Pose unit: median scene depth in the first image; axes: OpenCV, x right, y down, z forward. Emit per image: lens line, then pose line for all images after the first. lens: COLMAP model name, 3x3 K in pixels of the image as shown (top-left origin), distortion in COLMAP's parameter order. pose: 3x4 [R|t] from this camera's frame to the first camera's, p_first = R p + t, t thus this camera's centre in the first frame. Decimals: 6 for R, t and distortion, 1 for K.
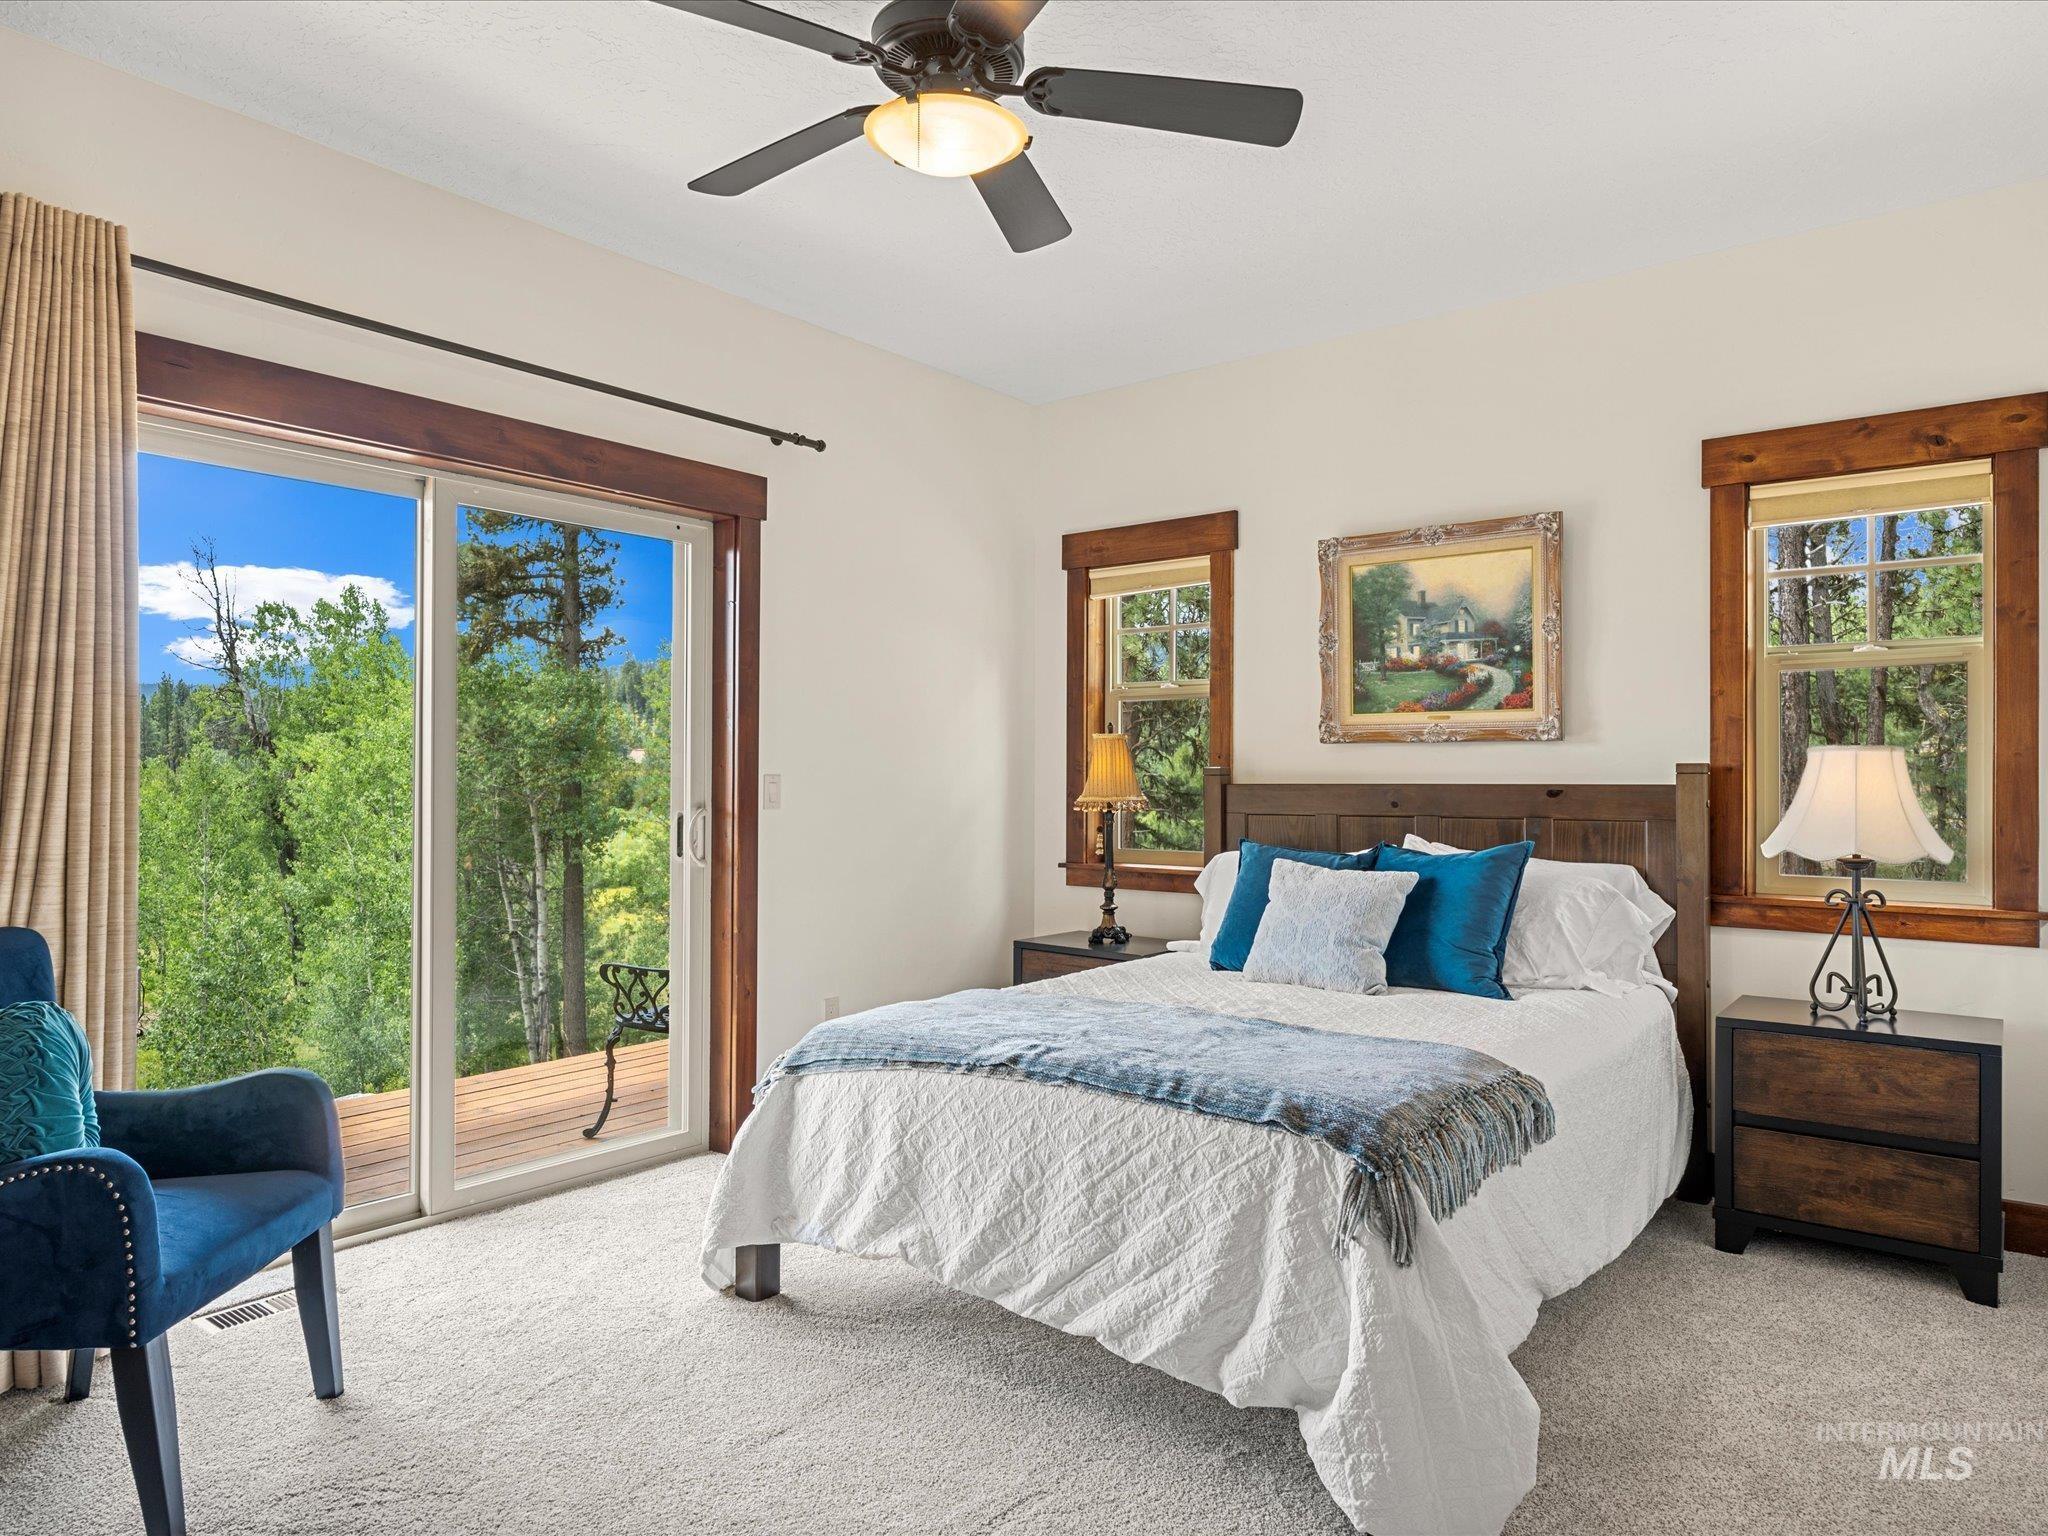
lens RADIAL K [[1303.2, 0, 1019.5], [0, 1303.2, 768.7], [0, 0, 1]] dist [0.007766, 0.000900]
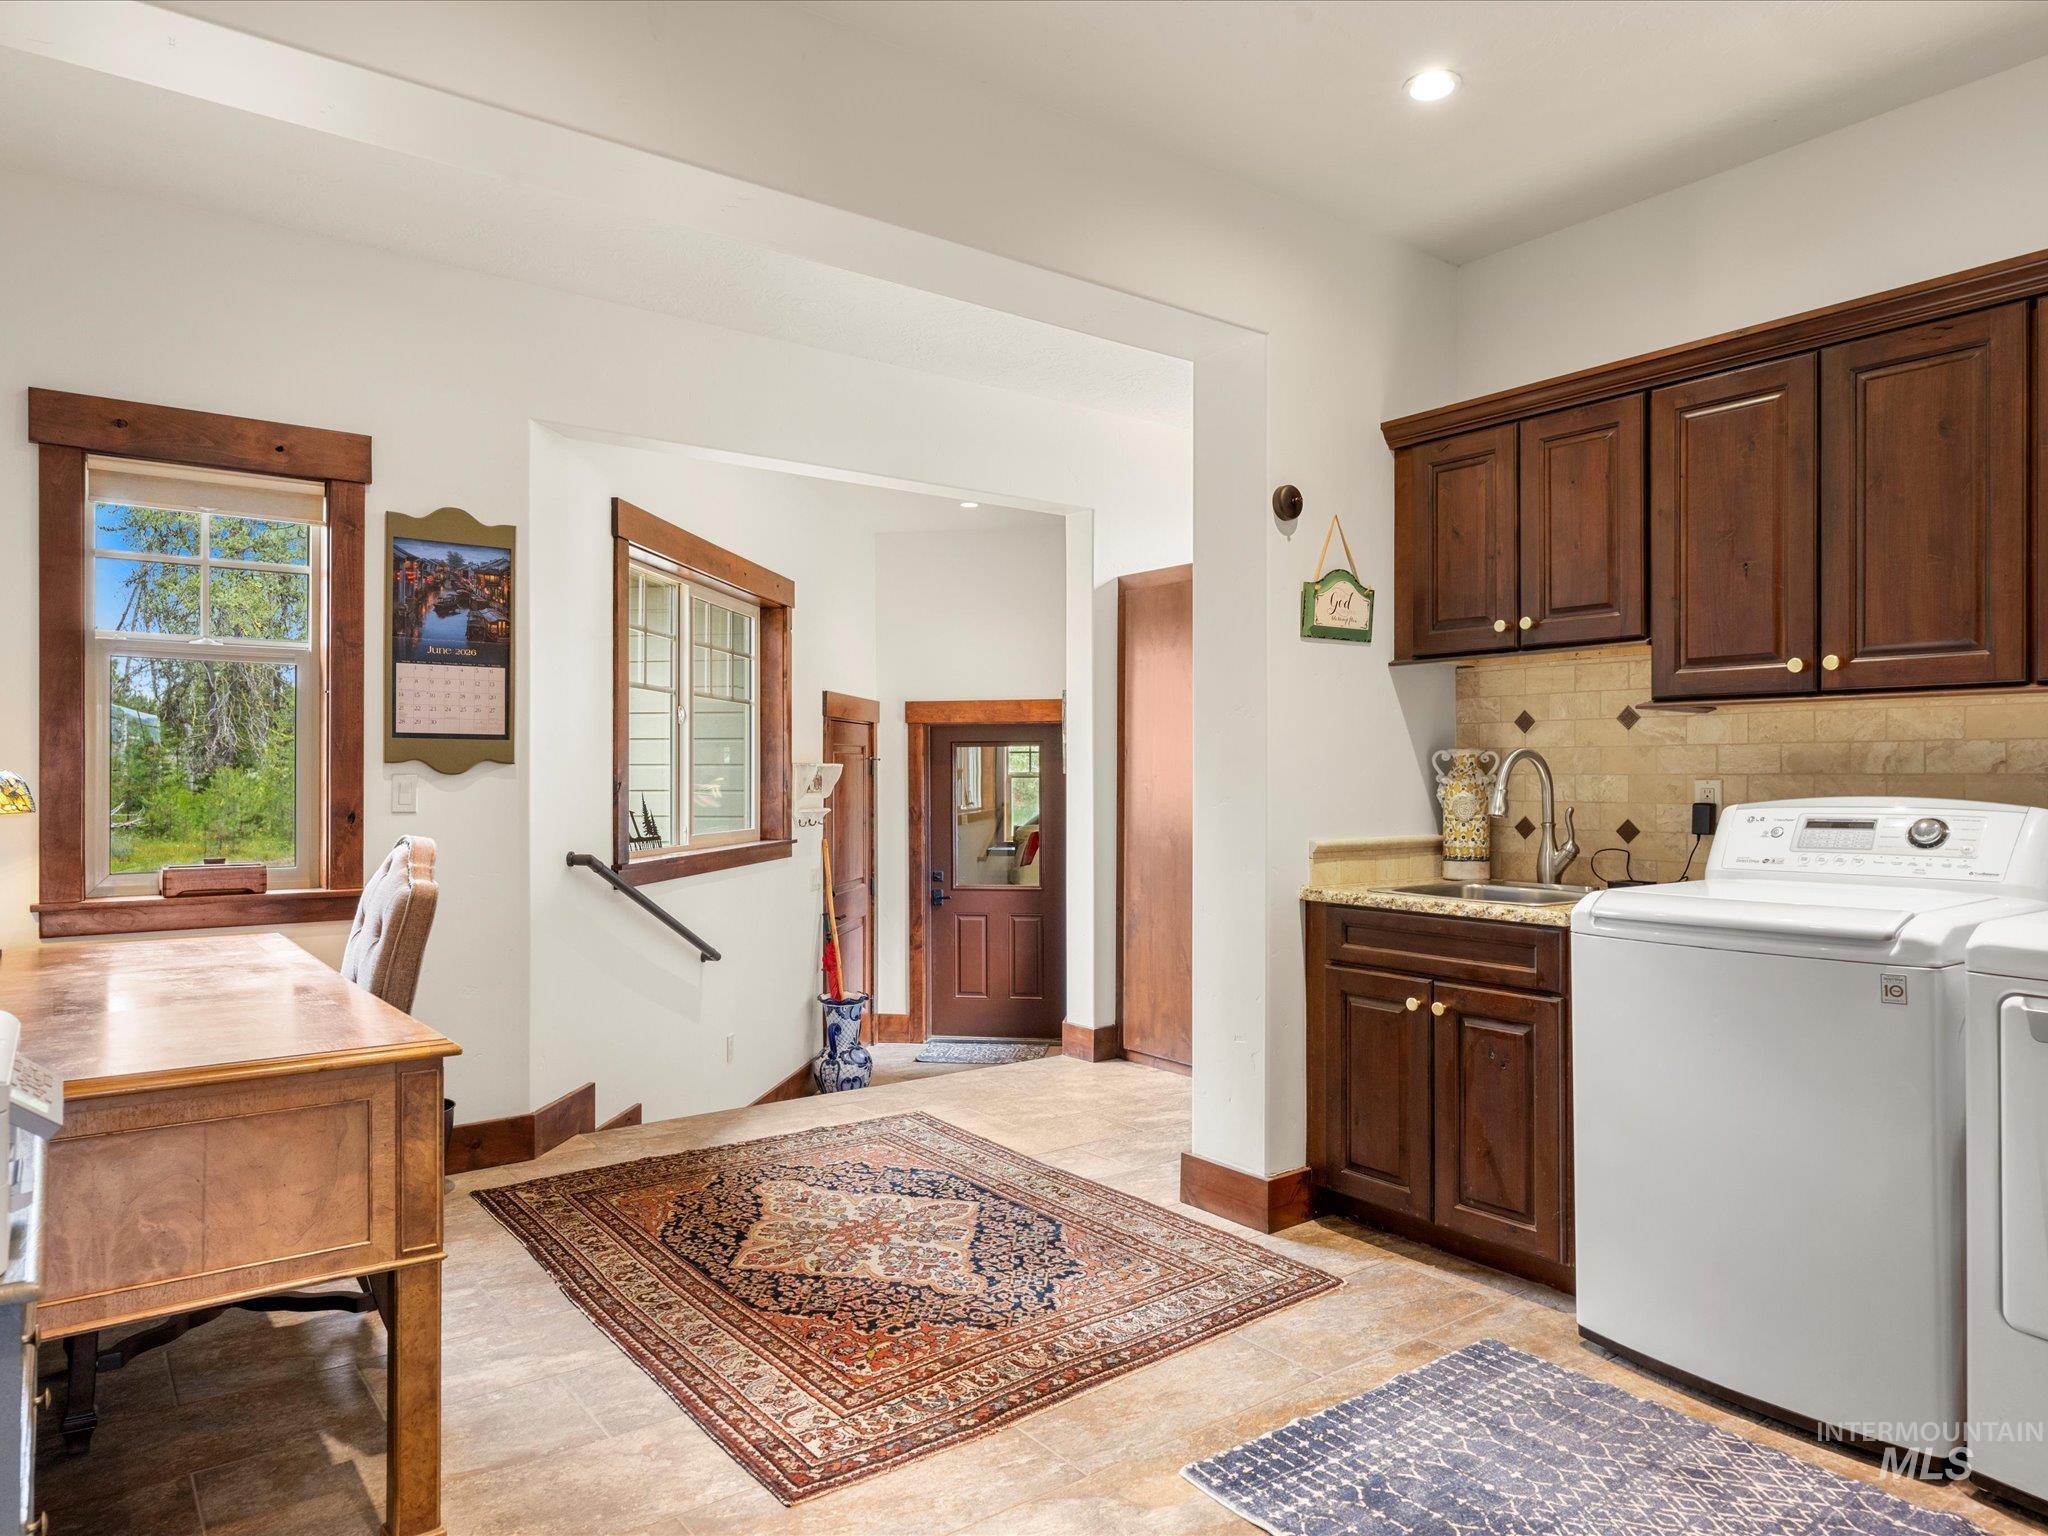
lens RADIAL K [[1303.2, 0, 1021.3], [0, 1303.2, 769.3], [0, 0, 1]] dist [0.007766, 0.000900]
pose [[0.235876, 0.004037, 0.971775, -0.470741], [-0.010375, 0.999945, -0.001636, 0.002009], [-0.971728, -0.009696, 0.235905, 0.384118]]
